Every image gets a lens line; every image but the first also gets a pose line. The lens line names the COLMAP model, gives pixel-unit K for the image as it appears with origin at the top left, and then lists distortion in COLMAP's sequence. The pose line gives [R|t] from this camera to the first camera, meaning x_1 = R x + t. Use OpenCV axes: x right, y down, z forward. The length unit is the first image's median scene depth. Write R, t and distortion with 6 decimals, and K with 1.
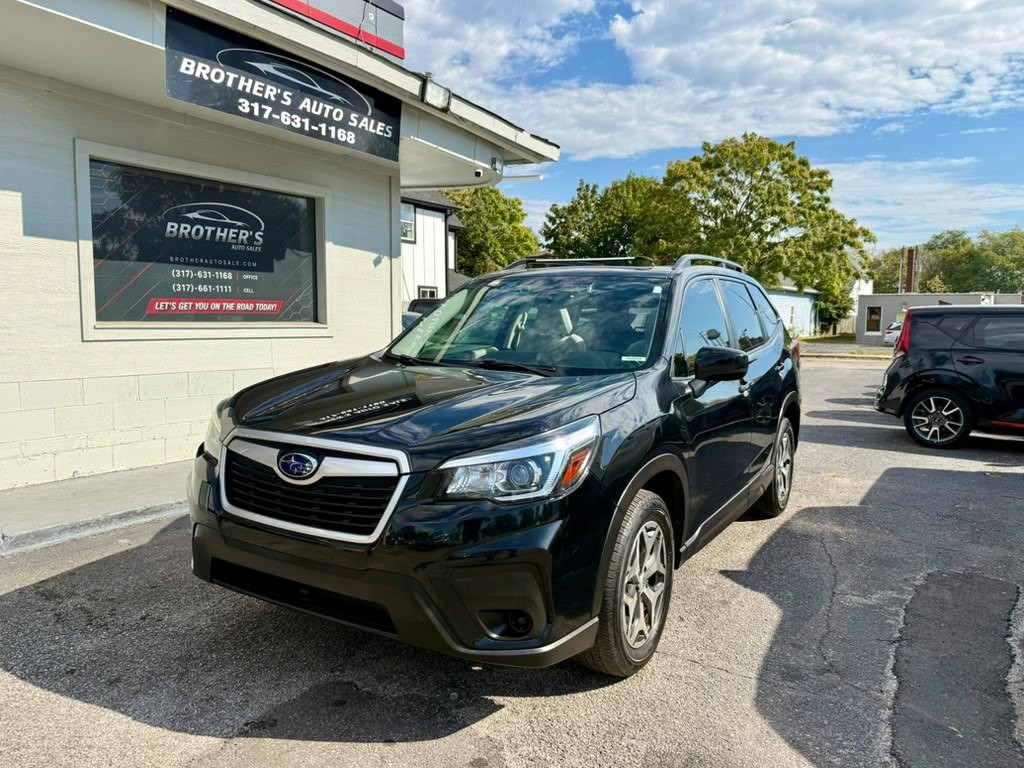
lens RADIAL K [[734.2, 0, 512.7], [0, 734.2, 390.3], [0, 0, 1]] dist [0.000854, -0.022995]
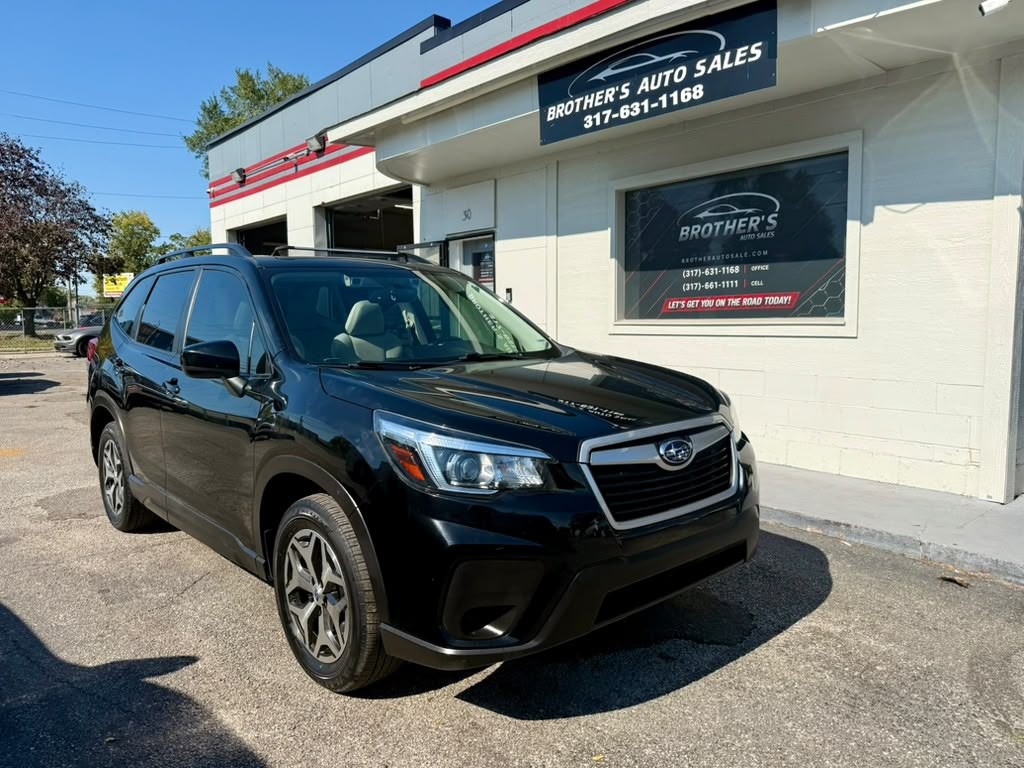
lens RADIAL K [[746.4, 0, 517.0], [0, 746.4, 382.7], [0, 0, 1]] dist [0.000005, -0.010697]
pose [[-0.278532, 0.074417, -0.957540, 0.677479], [-0.083264, 0.991369, 0.101266, -0.094359], [0.956811, 0.107934, -0.269932, 1.106176]]
